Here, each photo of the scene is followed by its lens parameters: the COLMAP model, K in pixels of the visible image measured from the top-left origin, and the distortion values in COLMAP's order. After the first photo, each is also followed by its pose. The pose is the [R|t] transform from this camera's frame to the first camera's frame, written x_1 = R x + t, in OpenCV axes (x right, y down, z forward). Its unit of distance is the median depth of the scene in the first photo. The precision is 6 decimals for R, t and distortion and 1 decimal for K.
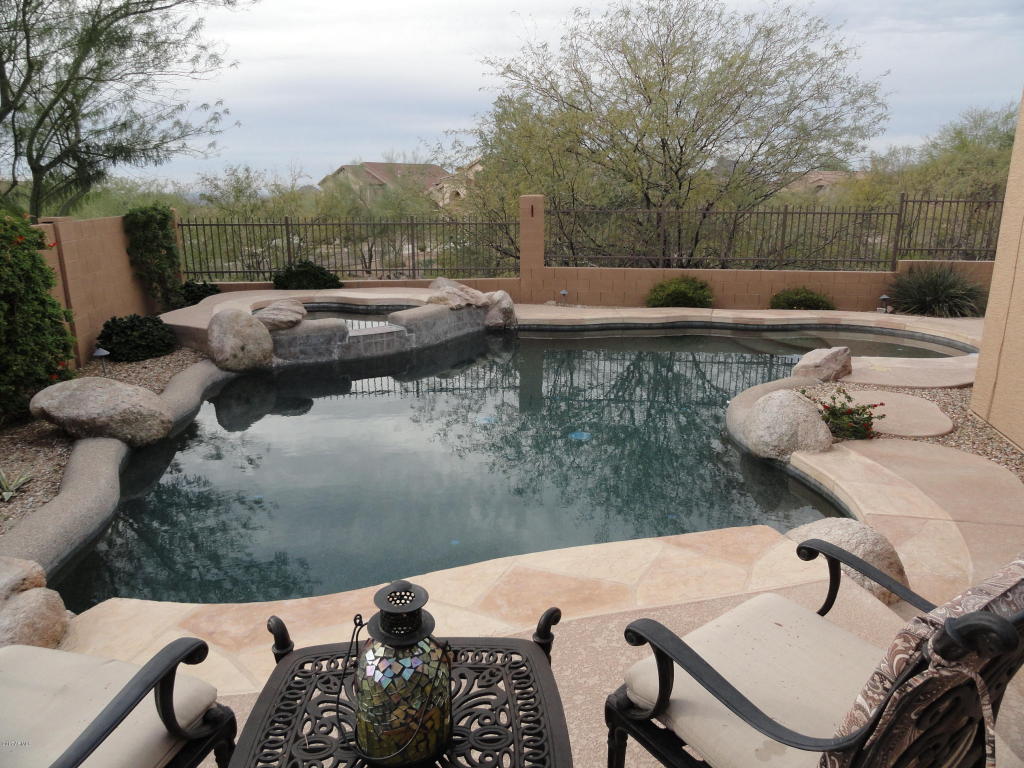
lens RADIAL K [[715.7, 0, 516.6], [0, 715.7, 378.7], [0, 0, 1]] dist [-0.016232, 0.020671]
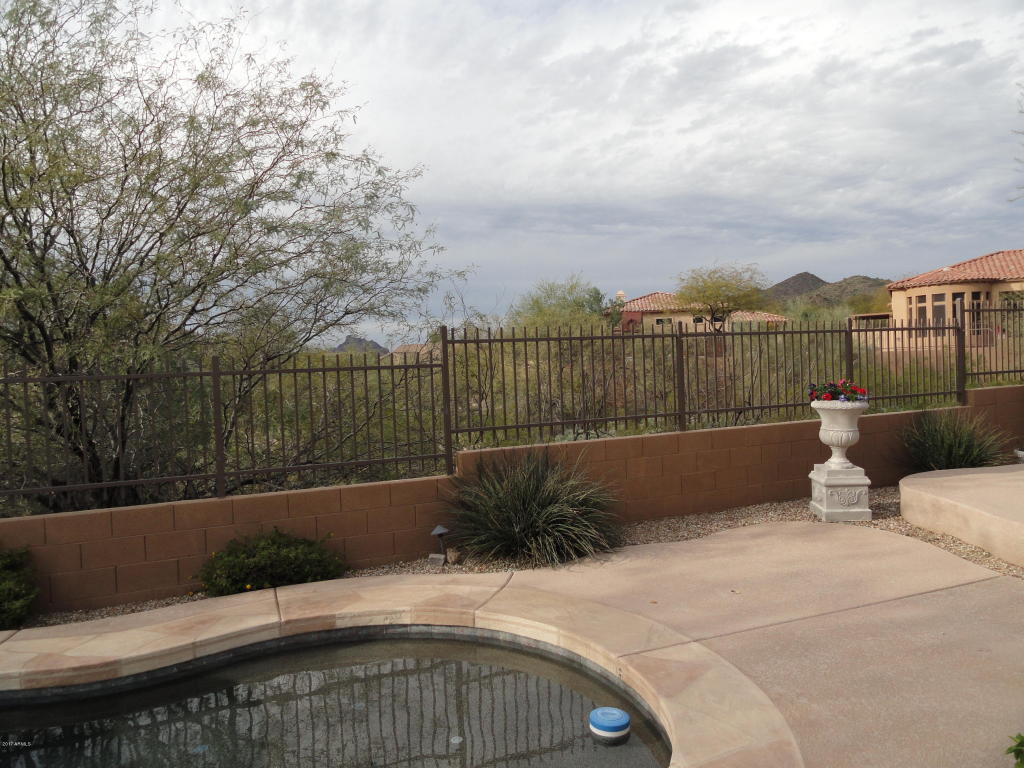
lens RADIAL K [[715.7, 0, 516.6], [0, 715.7, 378.7], [0, 0, 1]] dist [-0.016232, 0.020671]
pose [[0.877864, -0.050502, 0.476240, 0.304801], [0.163025, 0.966548, -0.198011, -0.099797], [-0.450308, 0.251466, 0.856731, 0.484637]]
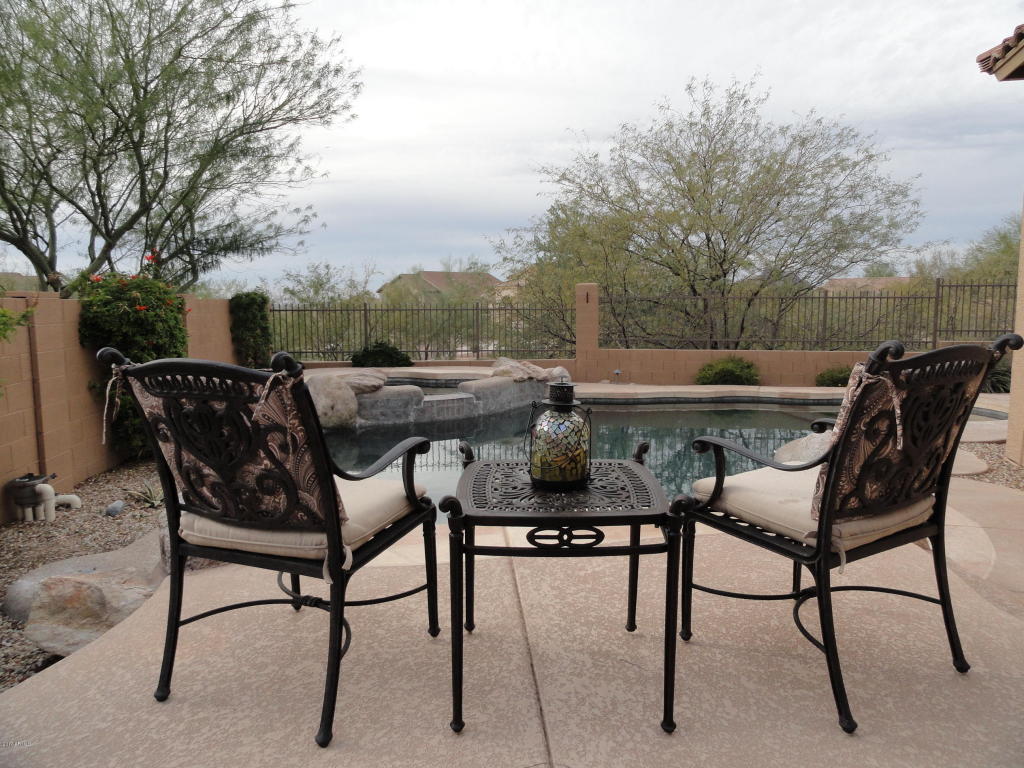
lens RADIAL K [[715.7, 0, 516.6], [0, 715.7, 378.7], [0, 0, 1]] dist [-0.016232, 0.020671]
pose [[0.997858, 0.001597, -0.065403, -0.013347], [-0.011222, 0.989063, -0.147066, 0.046334], [0.064453, 0.147485, 0.986962, -0.059915]]
